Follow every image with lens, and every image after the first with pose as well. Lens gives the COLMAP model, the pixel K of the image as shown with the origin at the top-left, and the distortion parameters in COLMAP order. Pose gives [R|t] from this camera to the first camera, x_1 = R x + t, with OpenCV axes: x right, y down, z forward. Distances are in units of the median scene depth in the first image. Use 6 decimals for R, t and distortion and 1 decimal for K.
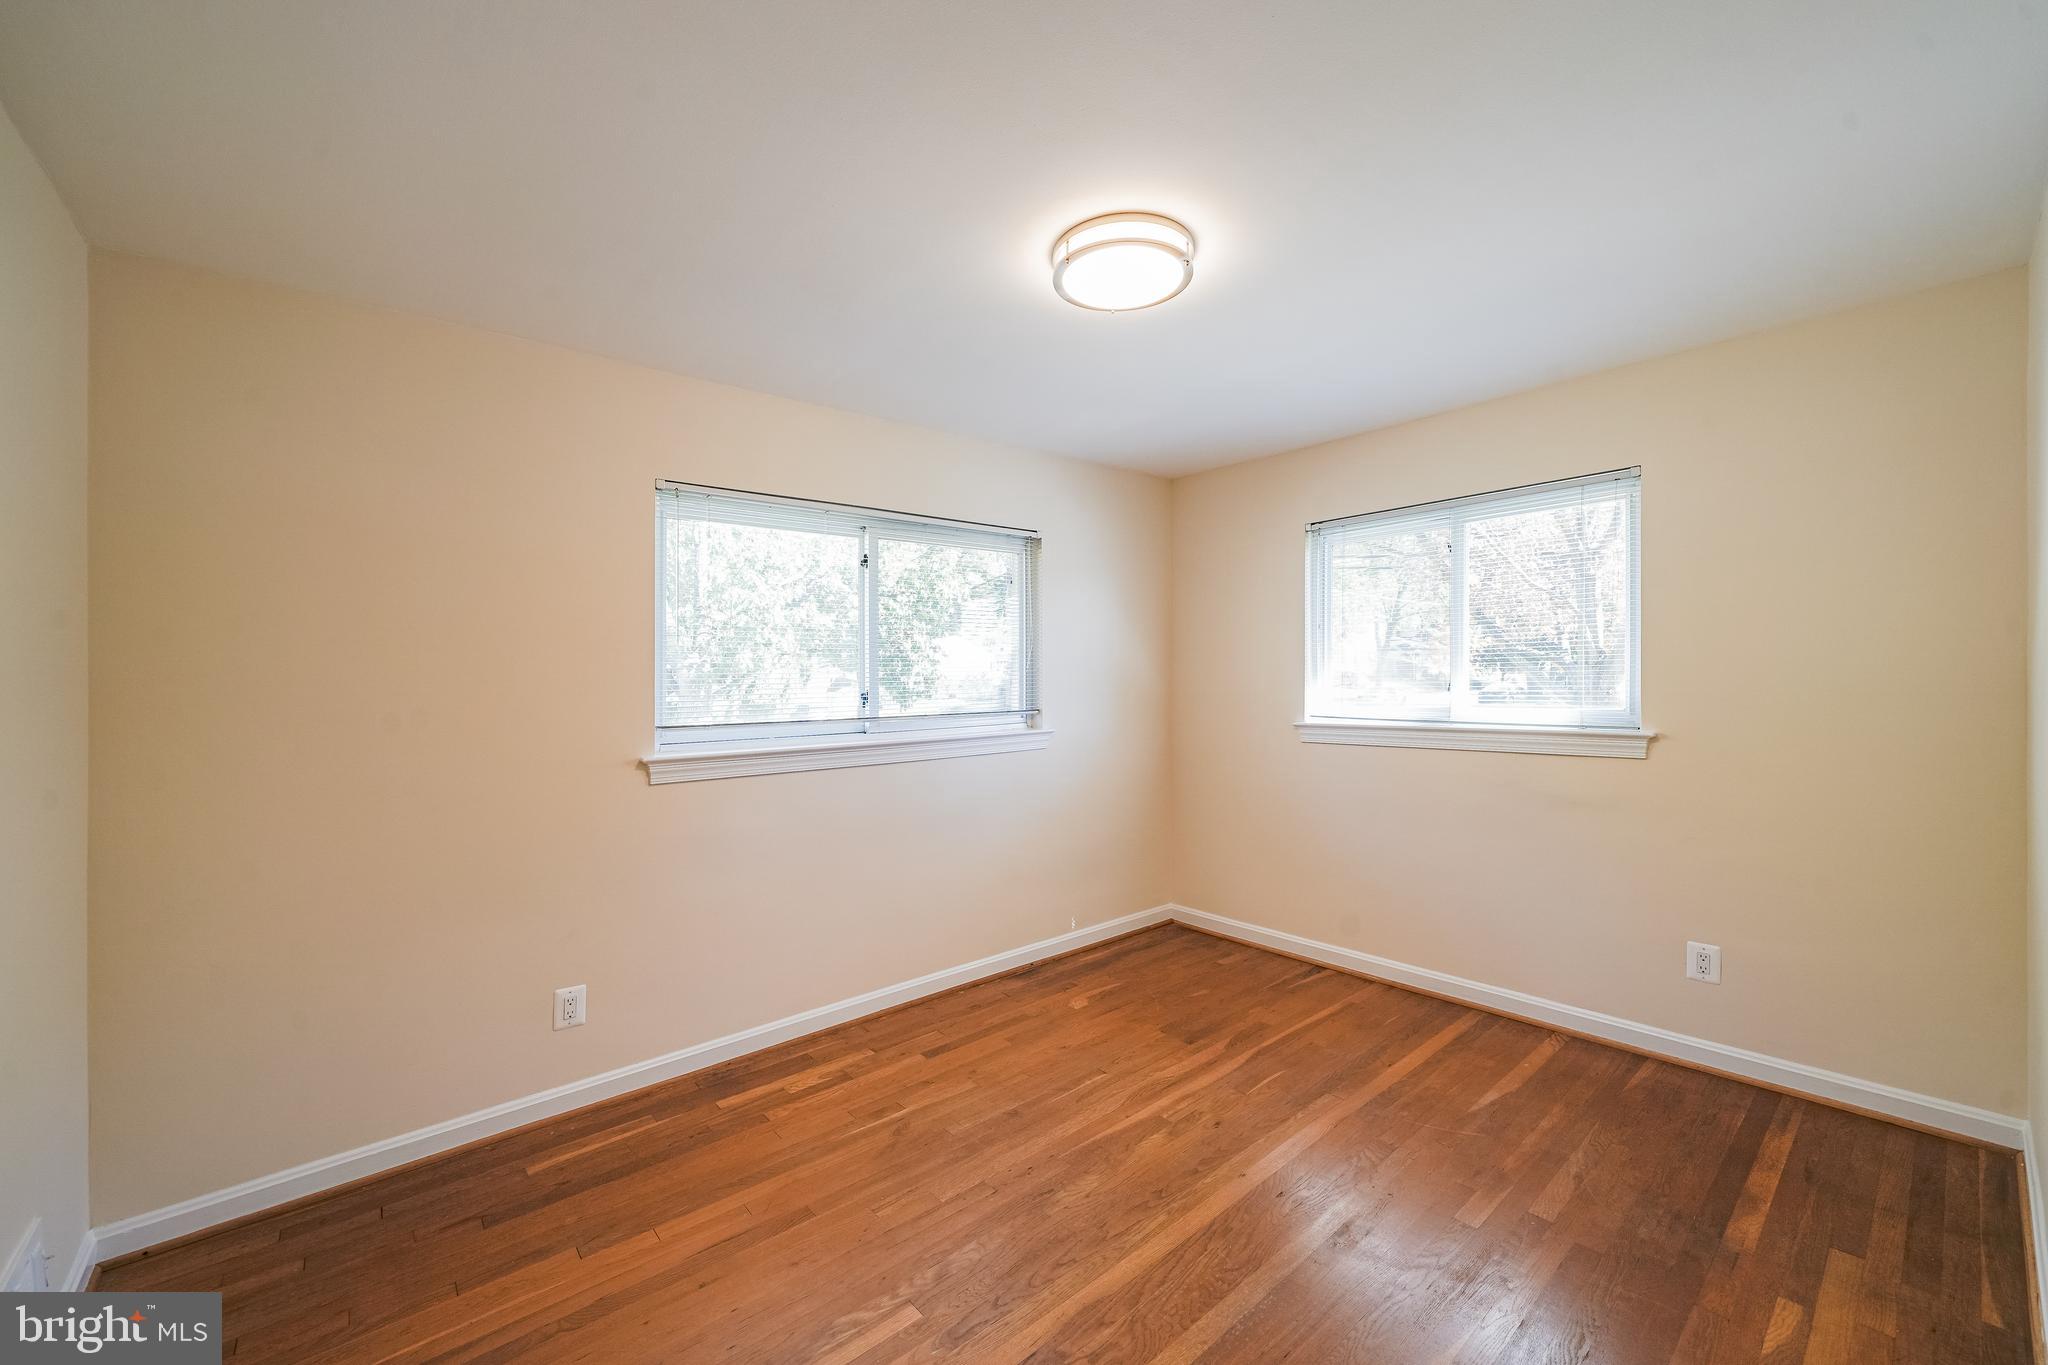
lens RADIAL K [[795.4, 0, 1056.9], [0, 795.4, 678.1], [0, 0, 1]] dist [-0.005831, 0.000247]
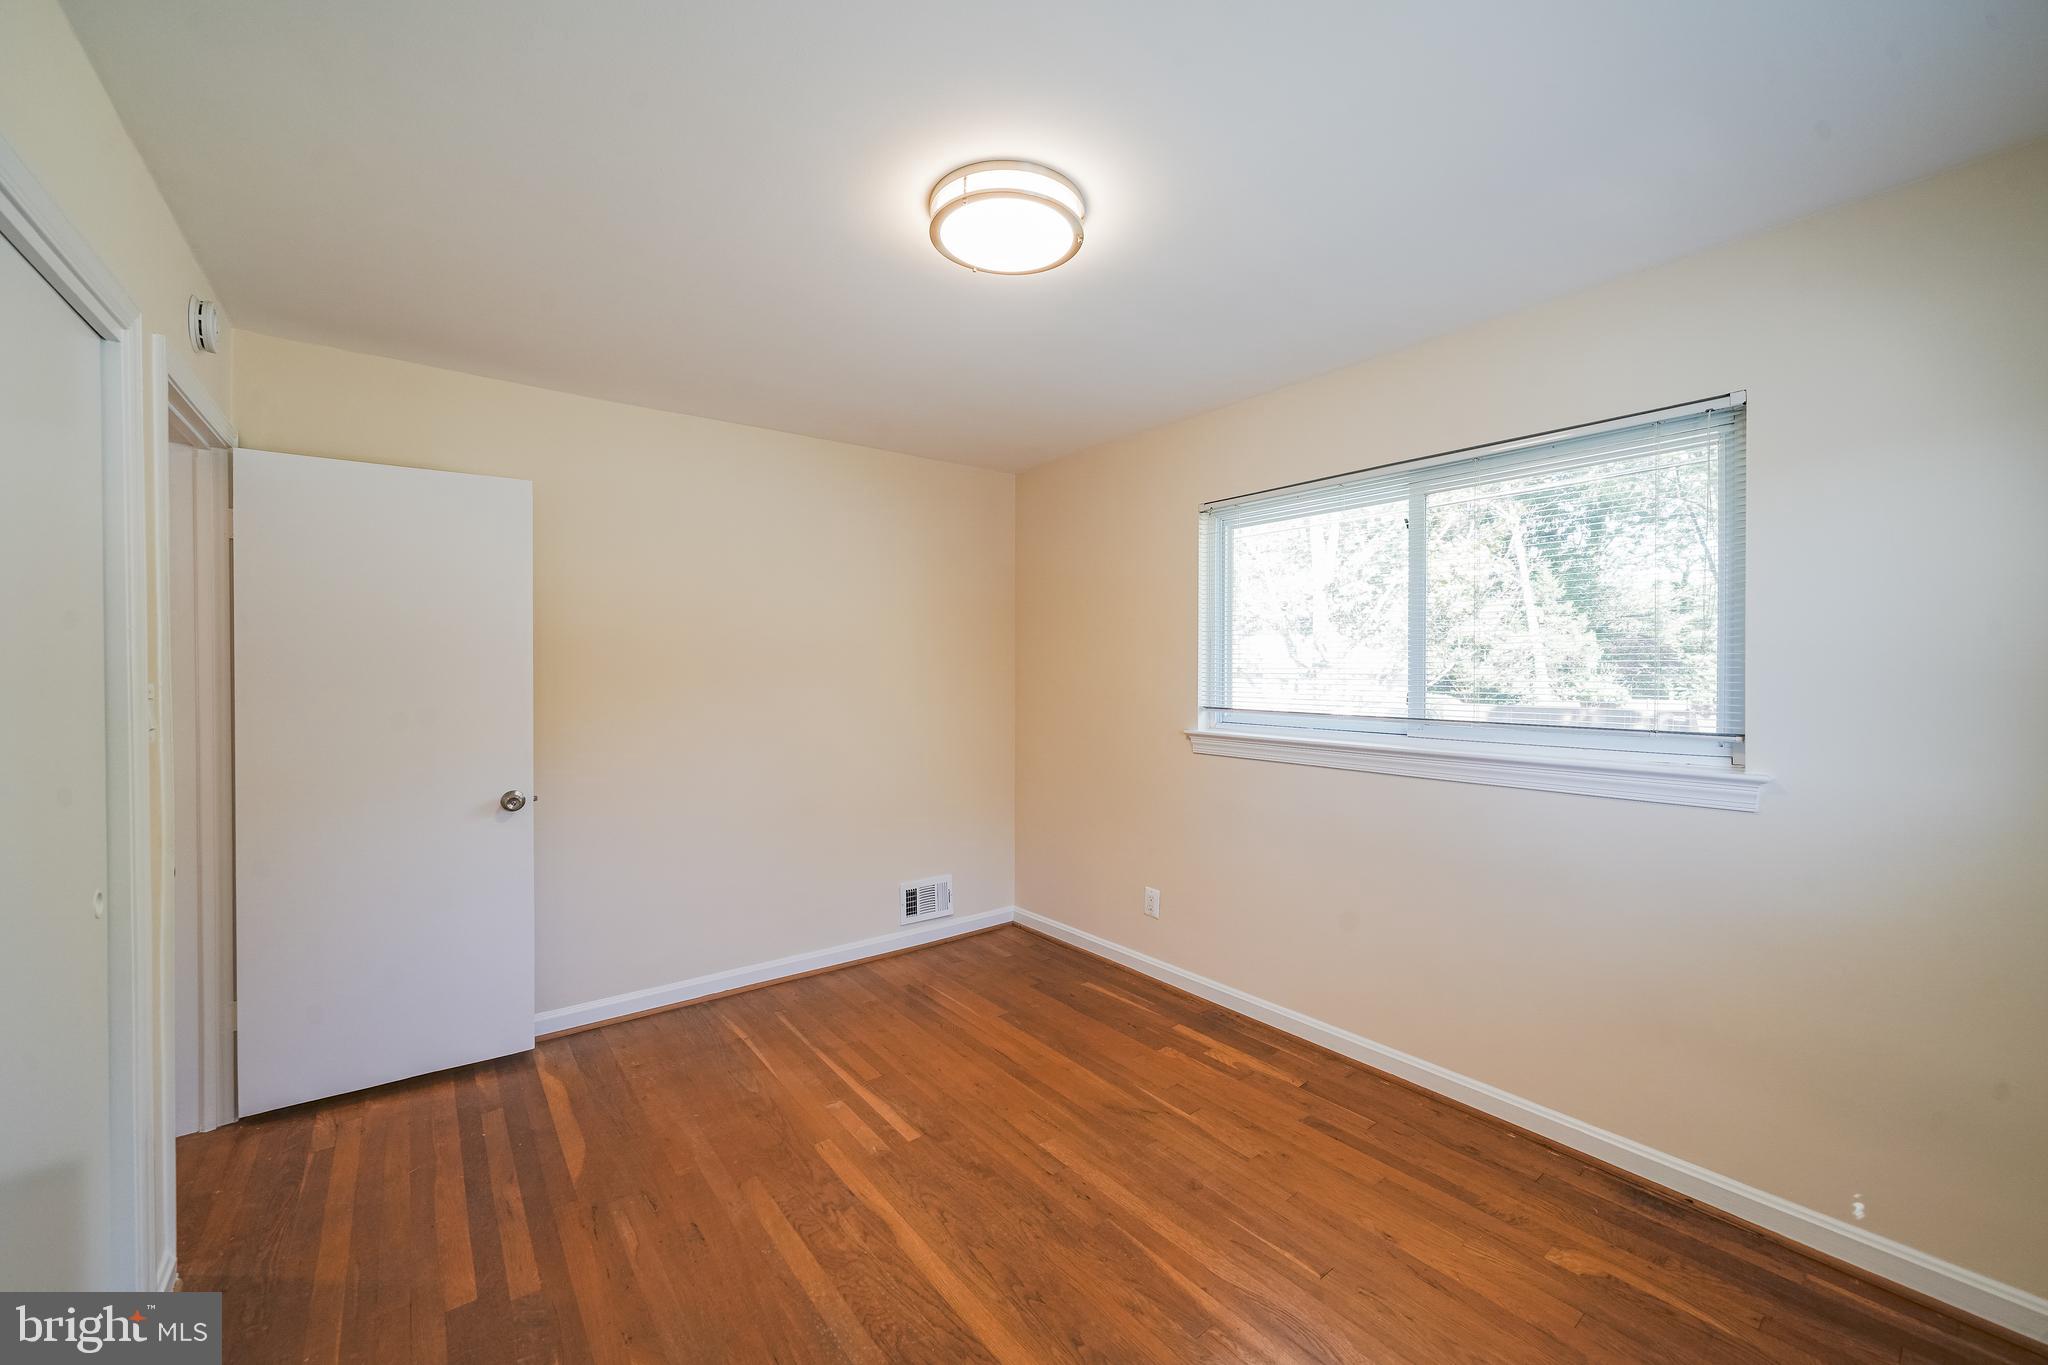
lens RADIAL K [[795.4, 0, 1027.3], [0, 795.4, 671.3], [0, 0, 1]] dist [-0.005831, 0.000247]
pose [[-0.057282, 0.021594, -0.998124, 0.749846], [0.002352, 0.999766, 0.021494, -0.020851], [0.998355, -0.001116, -0.057319, 0.825012]]
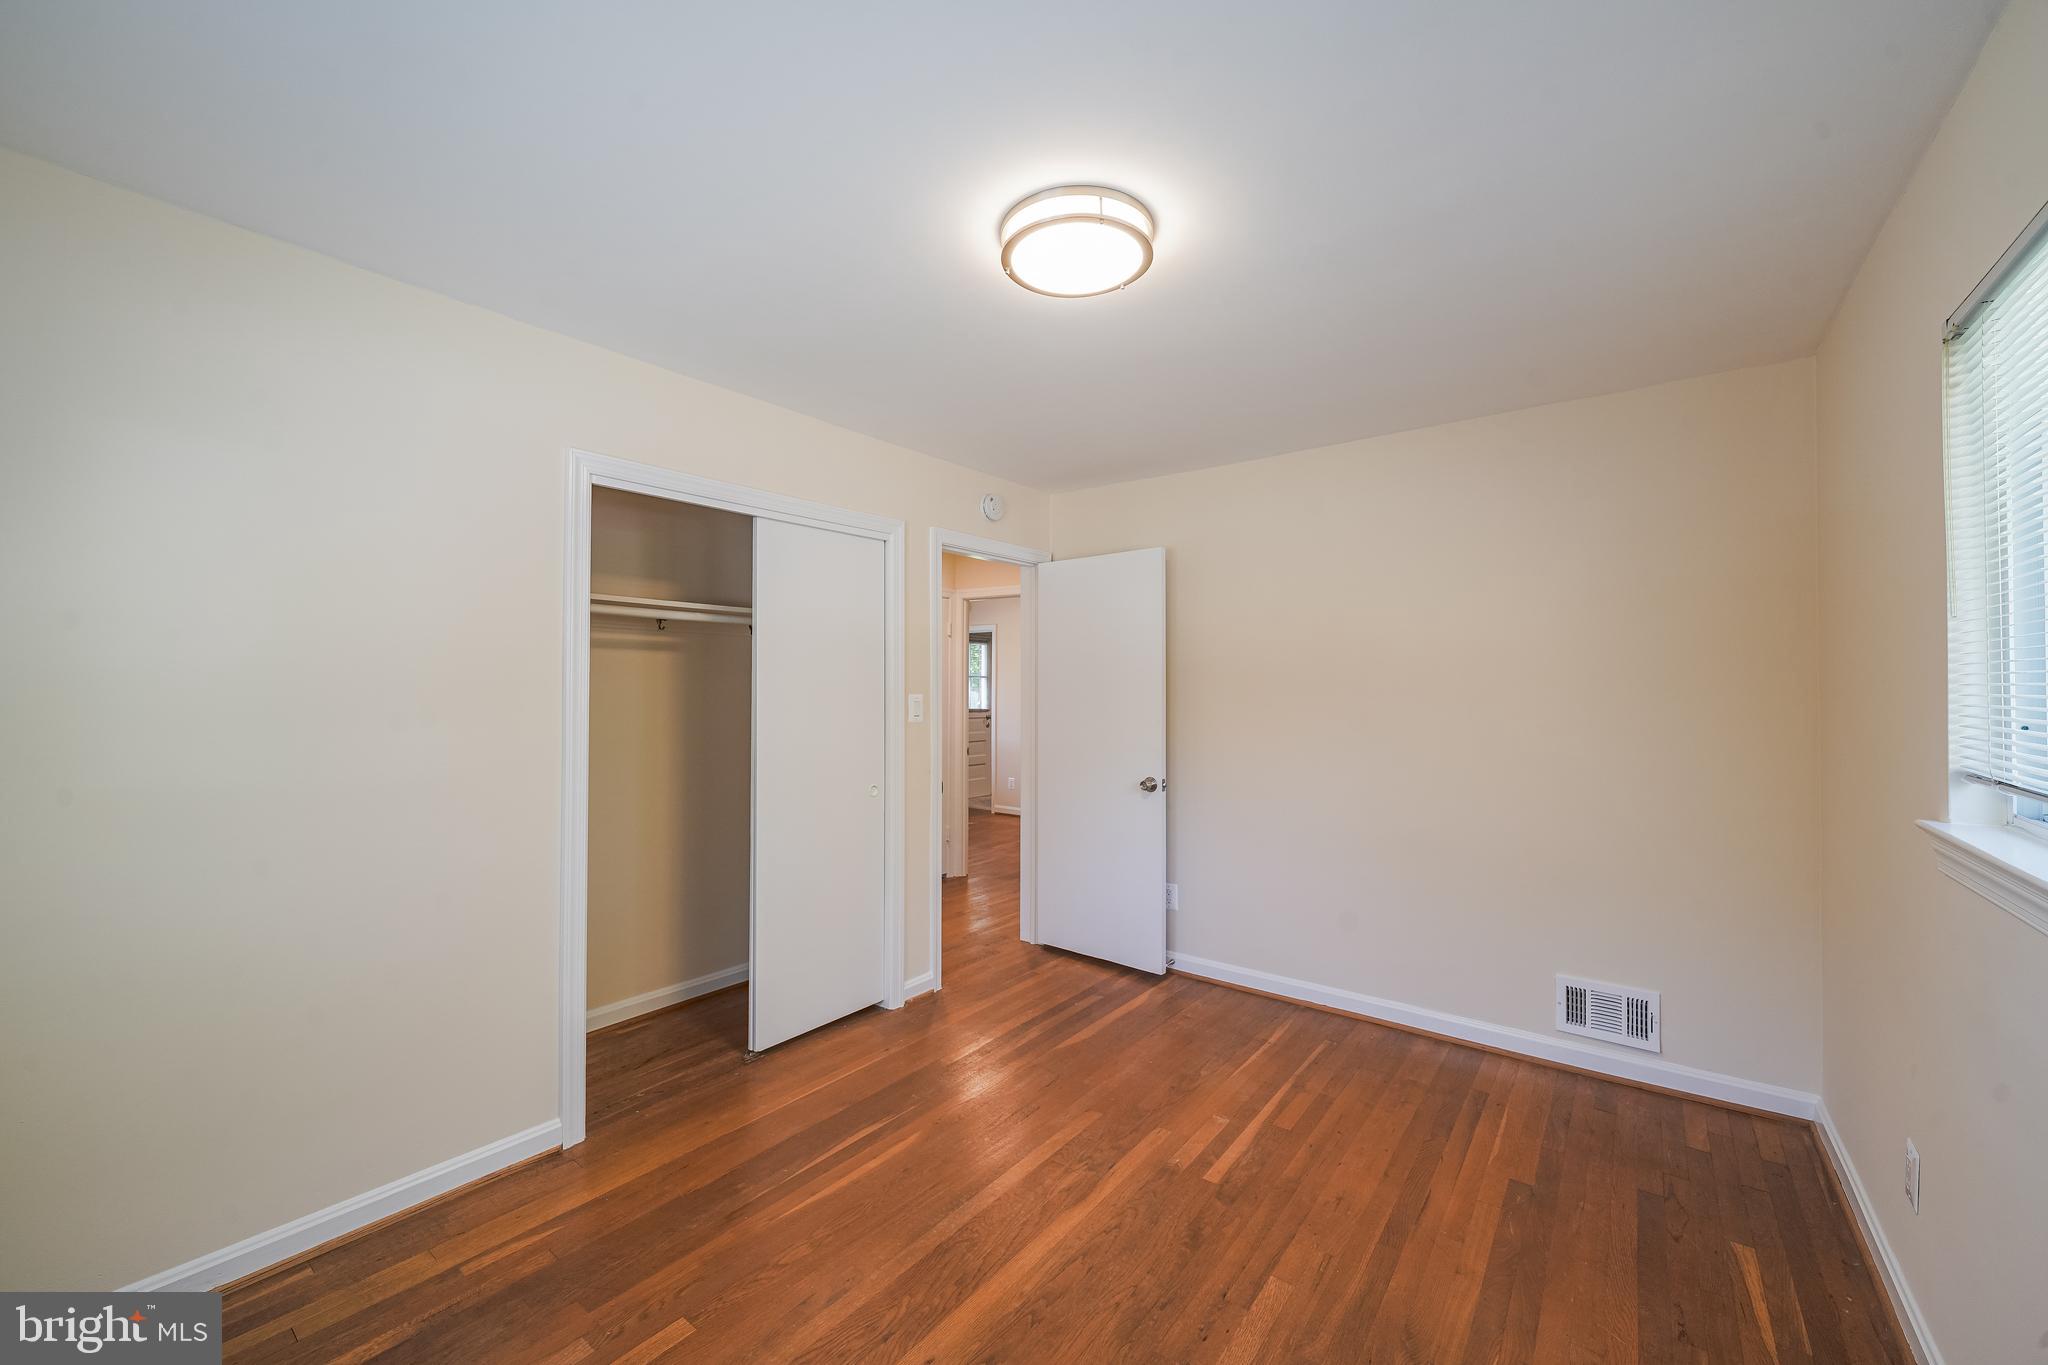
lens RADIAL K [[795.4, 0, 1043.4], [0, 795.4, 667.7], [0, 0, 1]] dist [-0.005831, 0.000247]
pose [[-0.979932, 0.012384, -0.198945, 0.219195], [0.017266, 0.999590, -0.022822, -0.009391], [0.198581, -0.025799, -0.979745, 1.451855]]
